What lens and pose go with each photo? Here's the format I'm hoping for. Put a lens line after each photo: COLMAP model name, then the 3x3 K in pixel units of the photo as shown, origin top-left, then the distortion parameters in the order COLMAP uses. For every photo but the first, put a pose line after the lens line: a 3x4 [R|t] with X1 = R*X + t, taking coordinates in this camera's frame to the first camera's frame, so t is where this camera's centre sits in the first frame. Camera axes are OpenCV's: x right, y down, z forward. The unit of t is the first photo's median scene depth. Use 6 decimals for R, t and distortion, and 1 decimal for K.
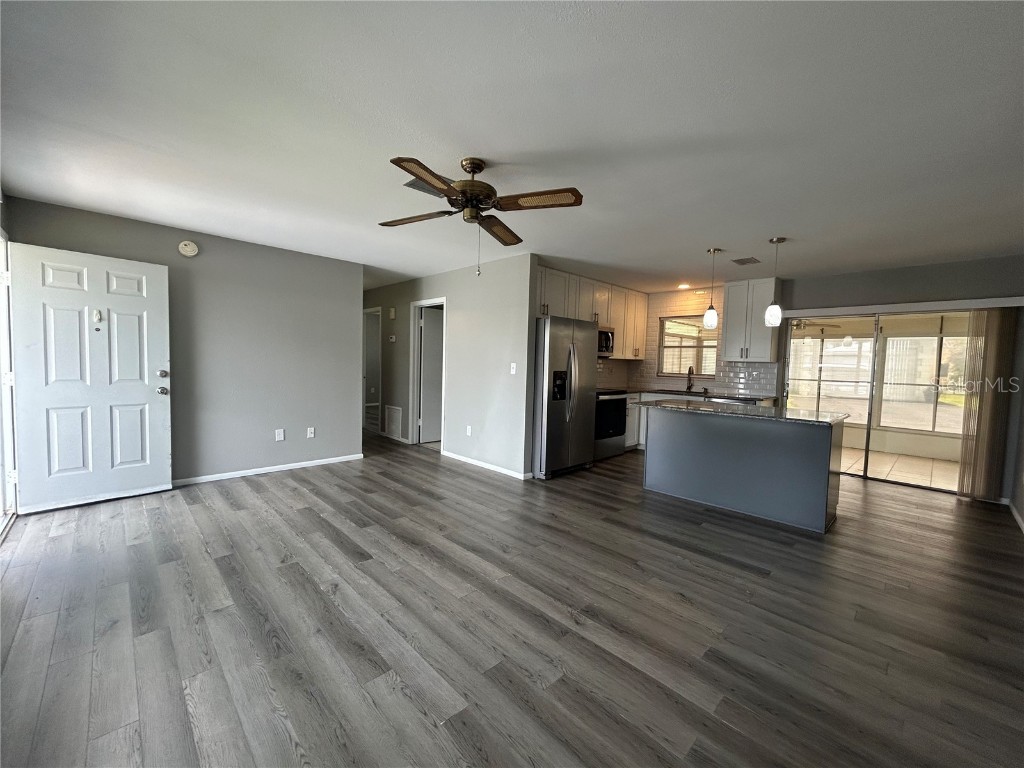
lens RADIAL K [[415.5, 0, 511.6], [0, 415.5, 385.0], [0, 0, 1]] dist [-0.001154, 0.000916]
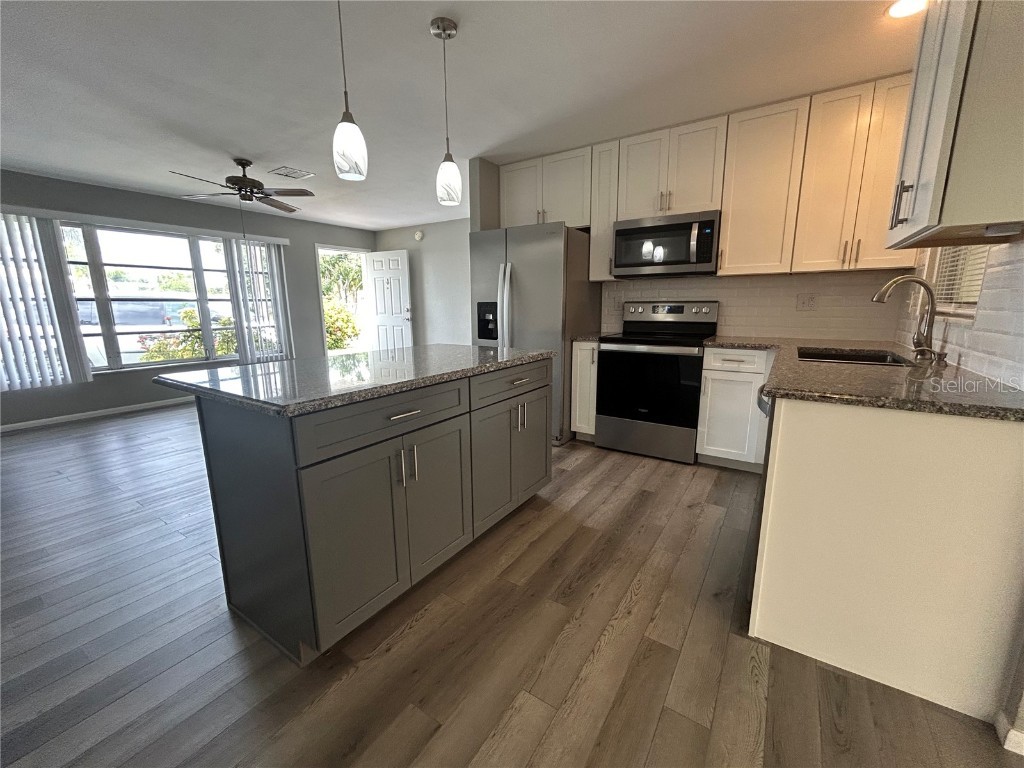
lens RADIAL K [[415.5, 0, 511.6], [0, 415.5, 383.3], [0, 0, 1]] dist [-0.001154, 0.000916]
pose [[0.217383, 0.156885, -0.963396, 1.114859], [-0.038839, 0.987607, 0.152064, -0.004501], [0.975313, 0.004361, 0.220782, 1.065057]]
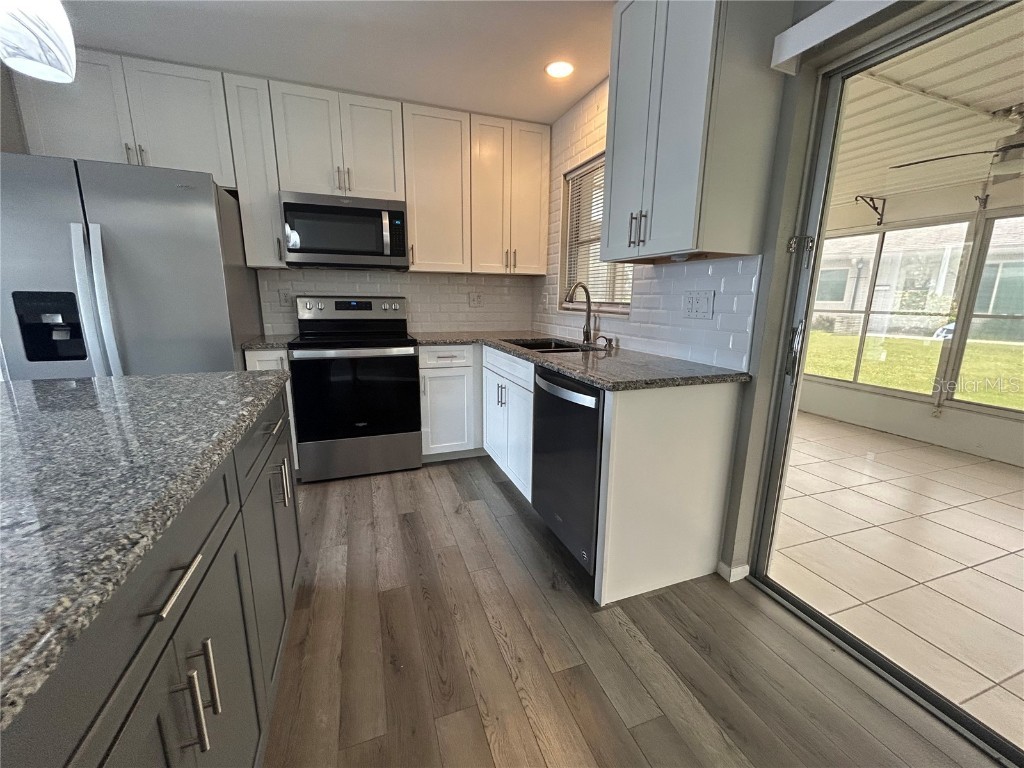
lens RADIAL K [[415.5, 0, 515.4], [0, 415.5, 384.9], [0, 0, 1]] dist [-0.001154, 0.000916]
pose [[0.916576, 0.068109, -0.394018, 0.894281], [-0.009538, 0.988831, 0.148739, -0.010181], [0.399747, -0.132572, 0.906988, 0.972862]]
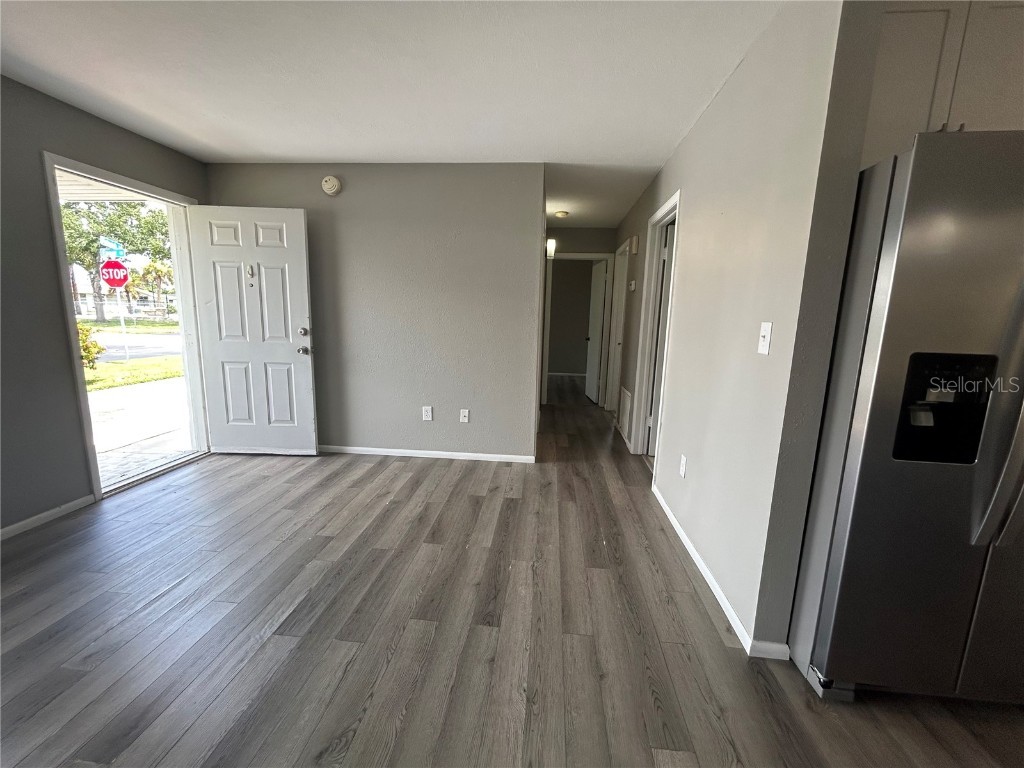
lens RADIAL K [[415.5, 0, 510.9], [0, 415.5, 385.3], [0, 0, 1]] dist [-0.001154, 0.000916]
pose [[0.651271, 0.116819, -0.749800, 0.163894], [-0.050763, 0.992573, 0.110551, -0.035178], [0.757146, -0.033936, 0.652364, 0.757377]]
